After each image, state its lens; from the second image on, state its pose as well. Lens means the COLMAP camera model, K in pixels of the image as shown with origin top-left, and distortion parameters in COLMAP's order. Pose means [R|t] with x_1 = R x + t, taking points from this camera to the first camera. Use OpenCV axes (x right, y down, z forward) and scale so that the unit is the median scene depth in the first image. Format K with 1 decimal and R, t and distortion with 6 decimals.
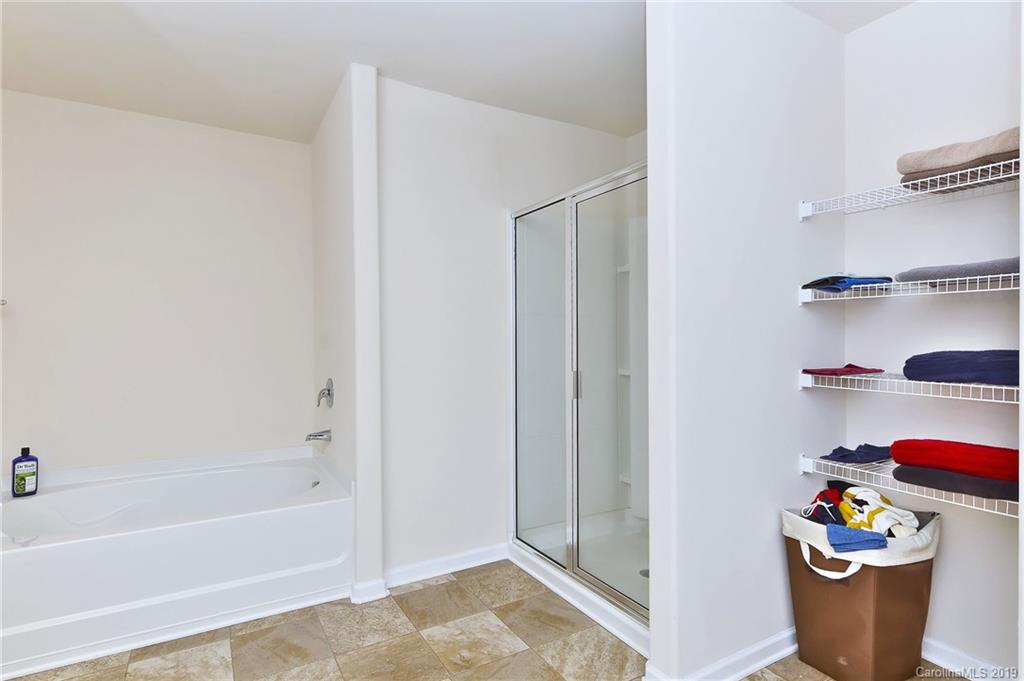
lens RADIAL K [[530.0, 0, 514.6], [0, 530.0, 342.1], [0, 0, 1]] dist [0.005200, 0.000576]
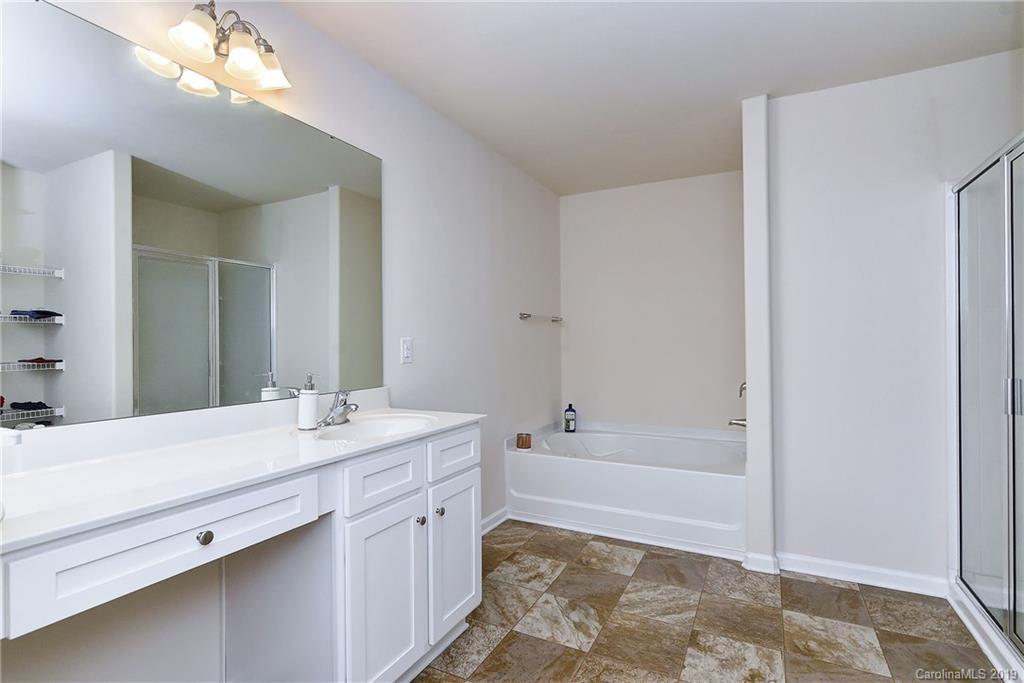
lens RADIAL K [[494.0, 0, 510.1], [0, 494.0, 340.7], [0, 0, 1]] dist [0.006236, -0.002241]
pose [[0.533163, -0.002883, -0.846007, 0.349116], [0.001869, 0.999996, -0.002230, -0.000051], [0.846010, -0.000392, 0.533167, -0.004972]]
